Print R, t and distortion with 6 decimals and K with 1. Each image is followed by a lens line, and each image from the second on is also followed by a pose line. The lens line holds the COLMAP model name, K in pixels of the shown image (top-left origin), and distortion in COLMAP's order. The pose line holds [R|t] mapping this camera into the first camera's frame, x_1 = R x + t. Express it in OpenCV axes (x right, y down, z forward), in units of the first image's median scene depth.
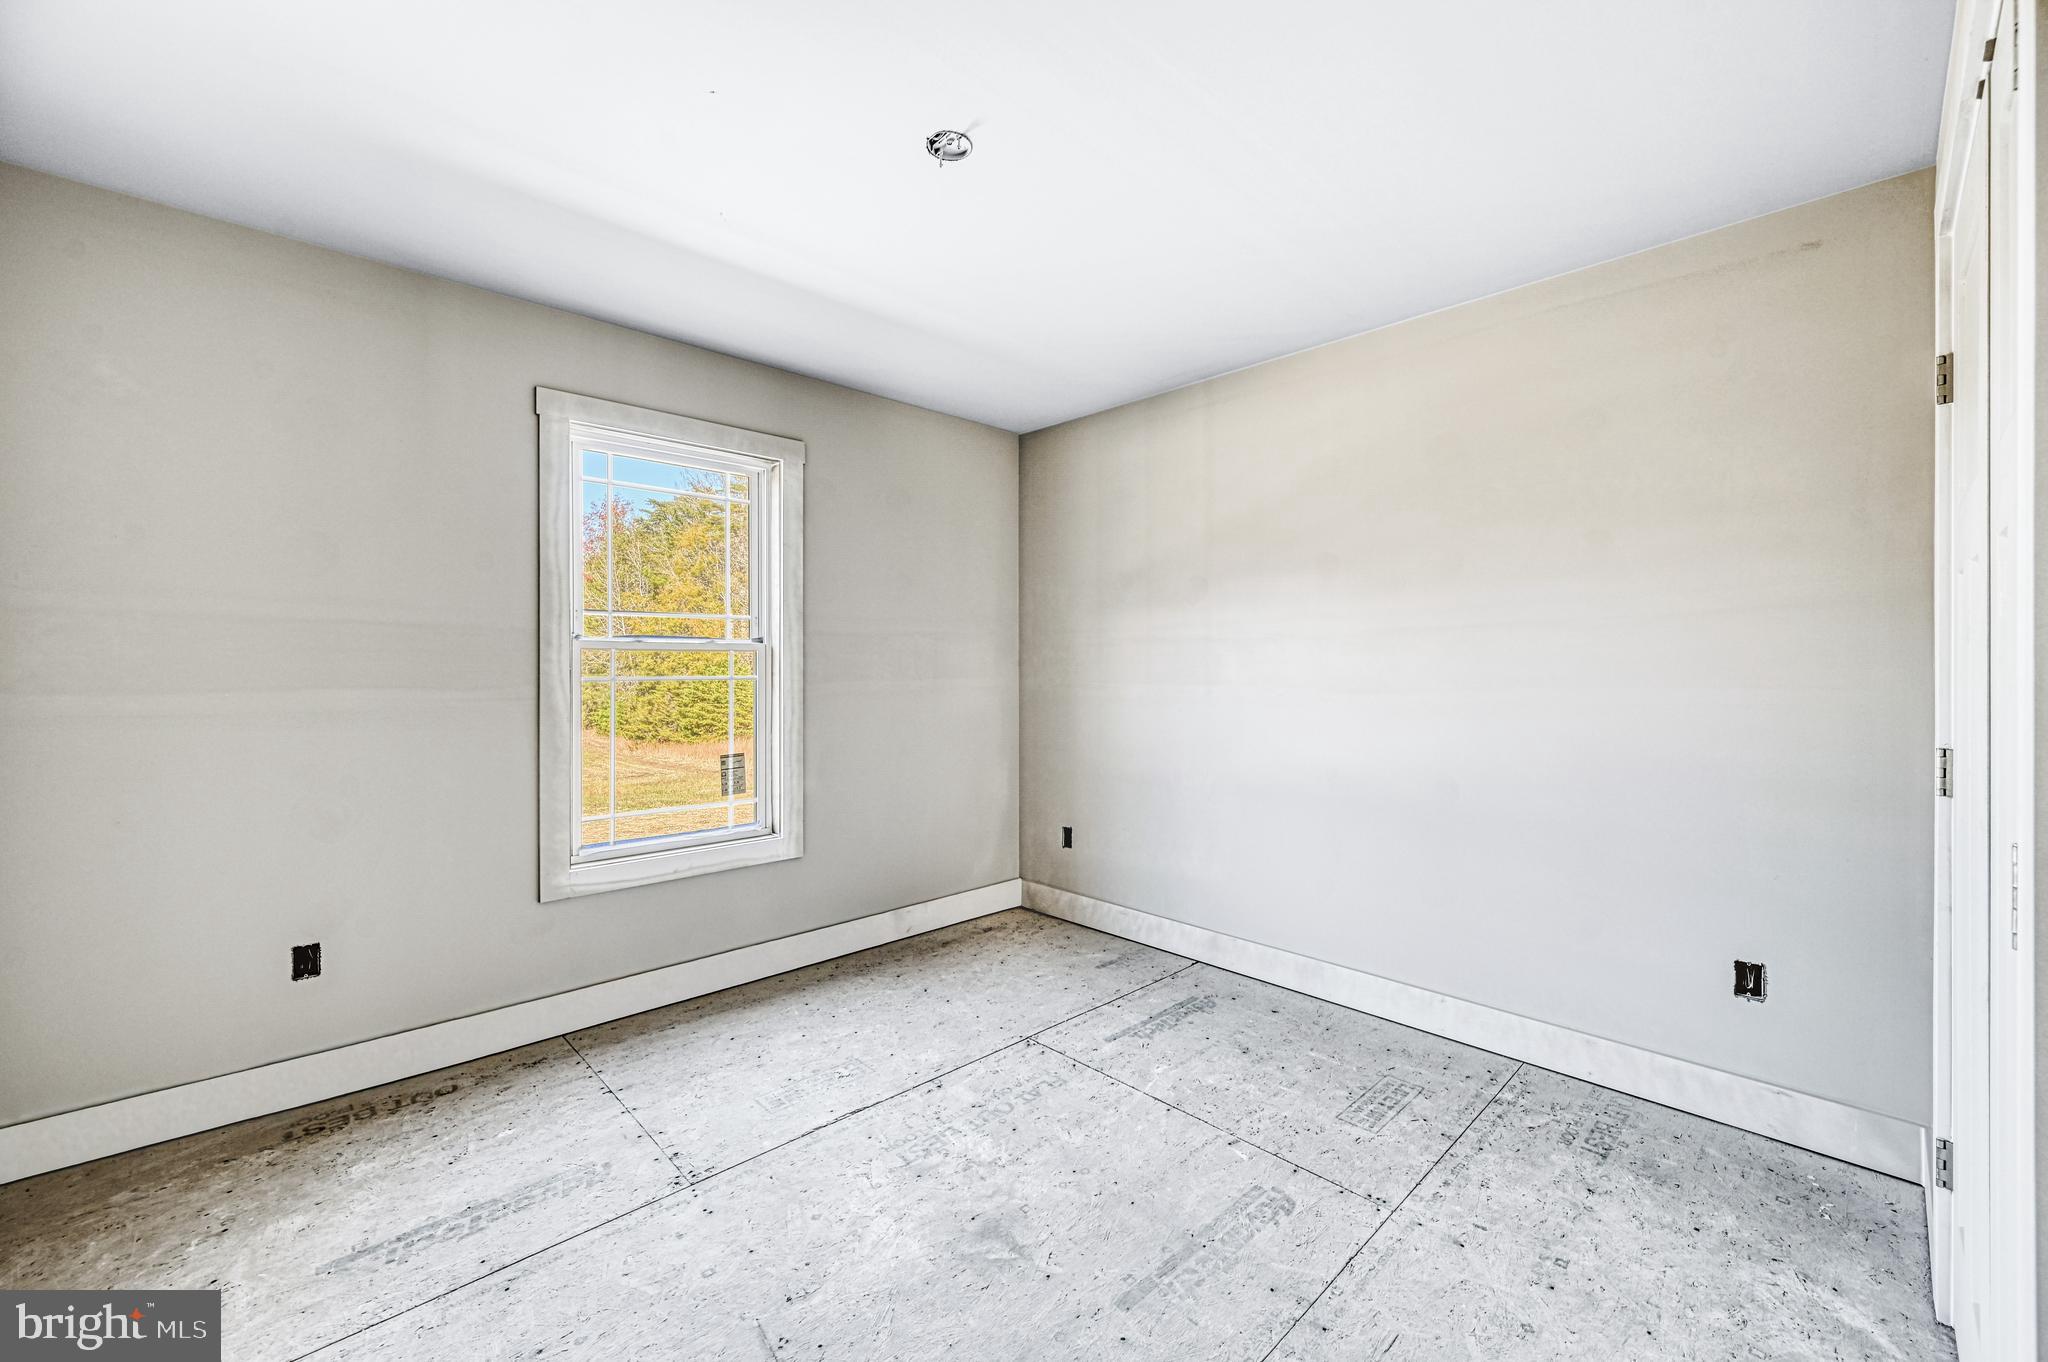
lens RADIAL K [[807.7, 0, 1026.1], [0, 807.7, 673.1], [0, 0, 1]] dist [-0.002335, 0.000233]
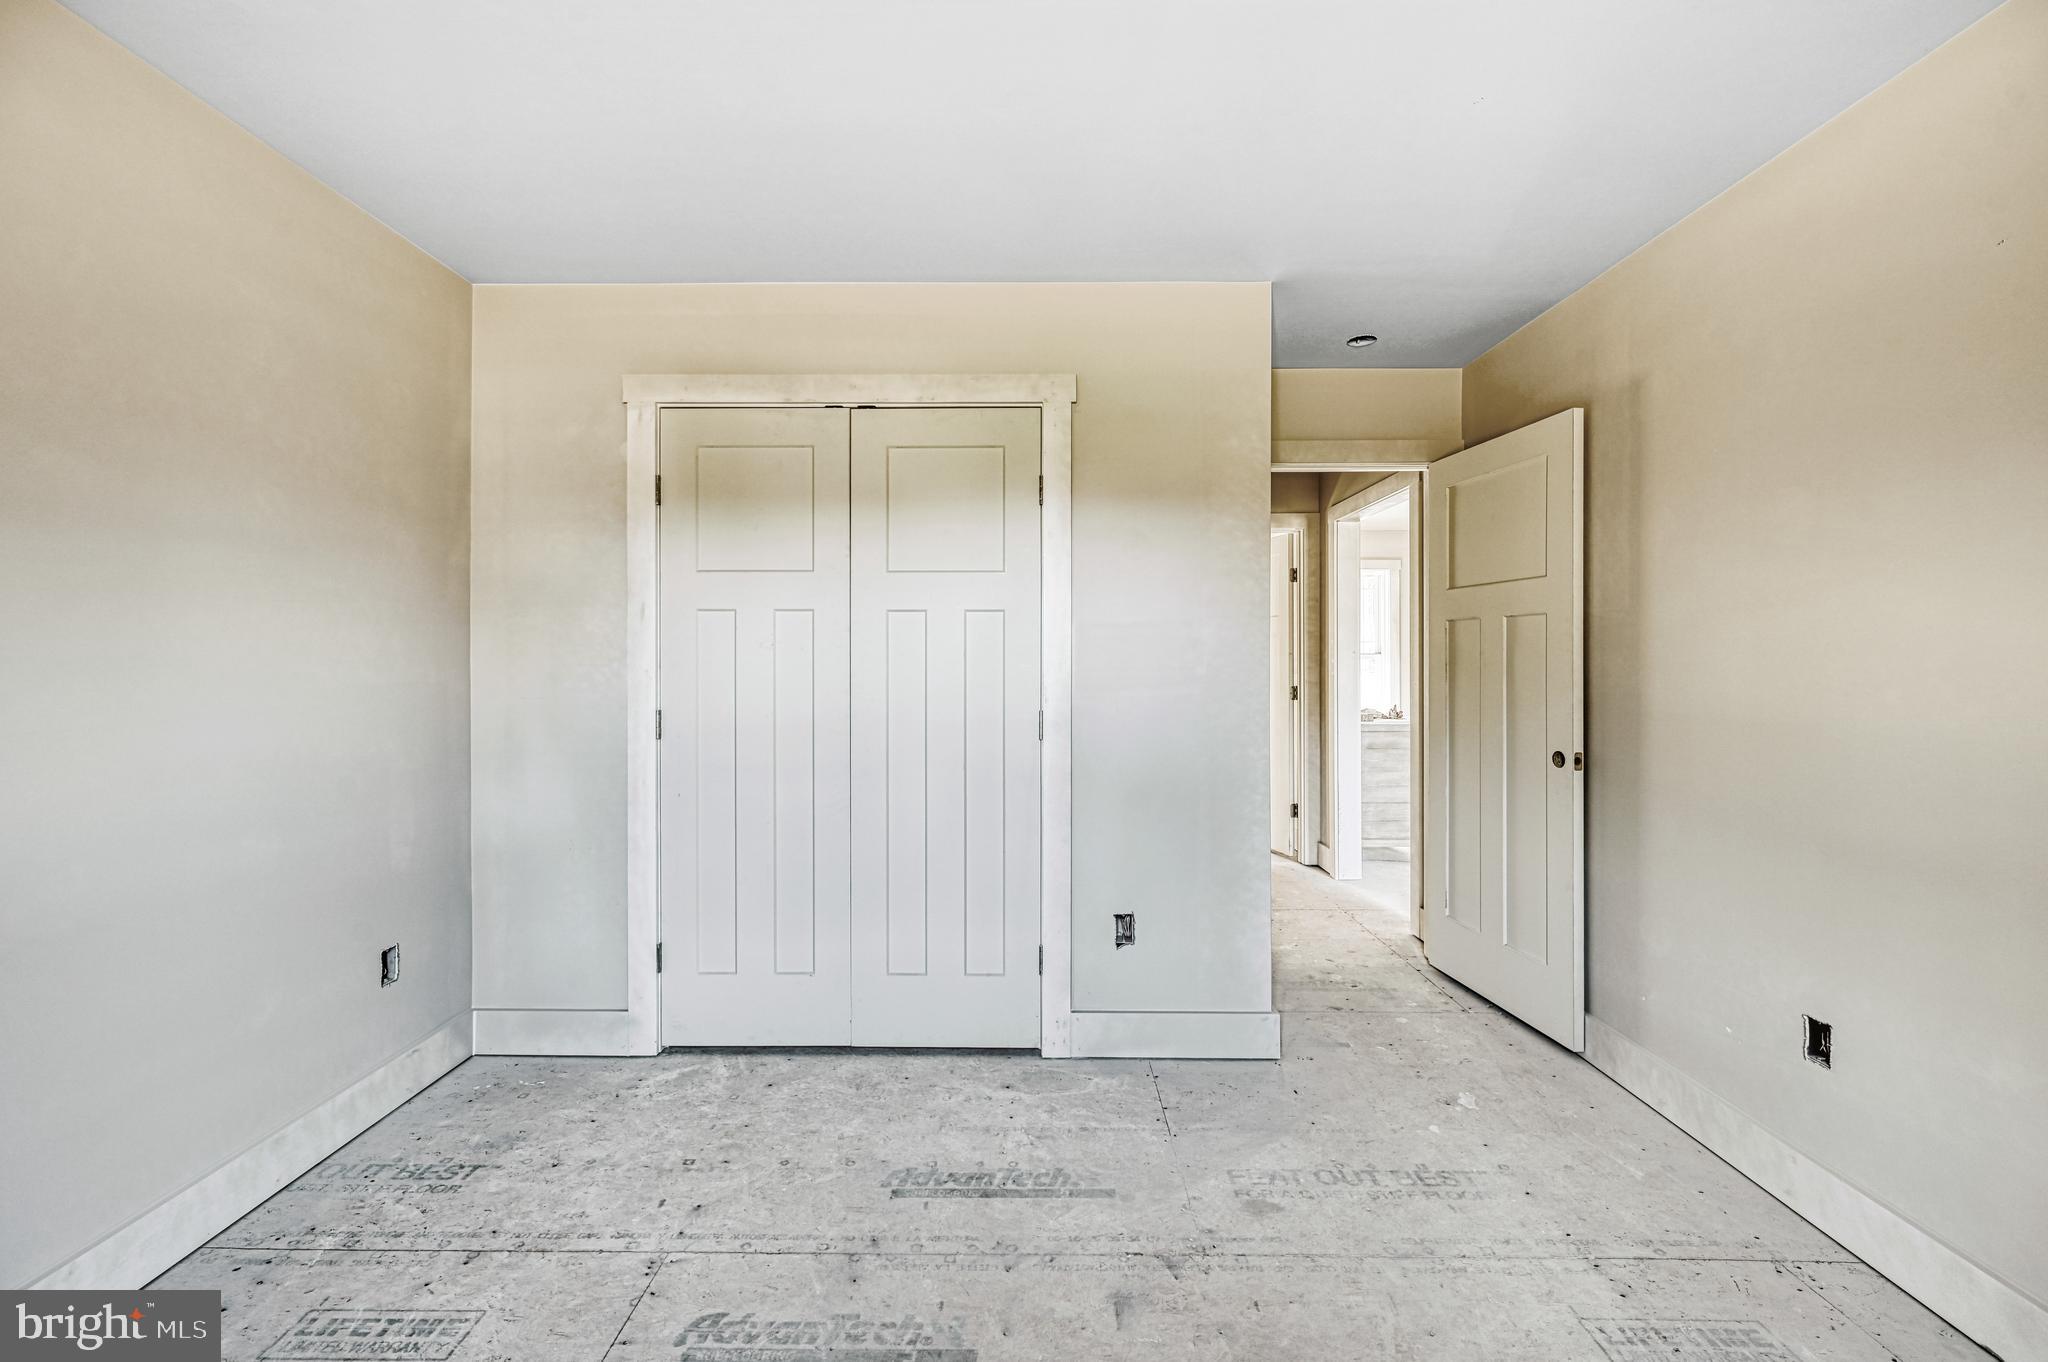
lens RADIAL K [[807.7, 0, 1026.1], [0, 807.7, 673.1], [0, 0, 1]] dist [-0.002335, 0.000233]
pose [[-0.718170, -0.009312, 0.695806, -0.436332], [0.002750, 0.999865, 0.016220, -0.010367], [-0.695863, 0.013562, -0.718047, 1.251938]]
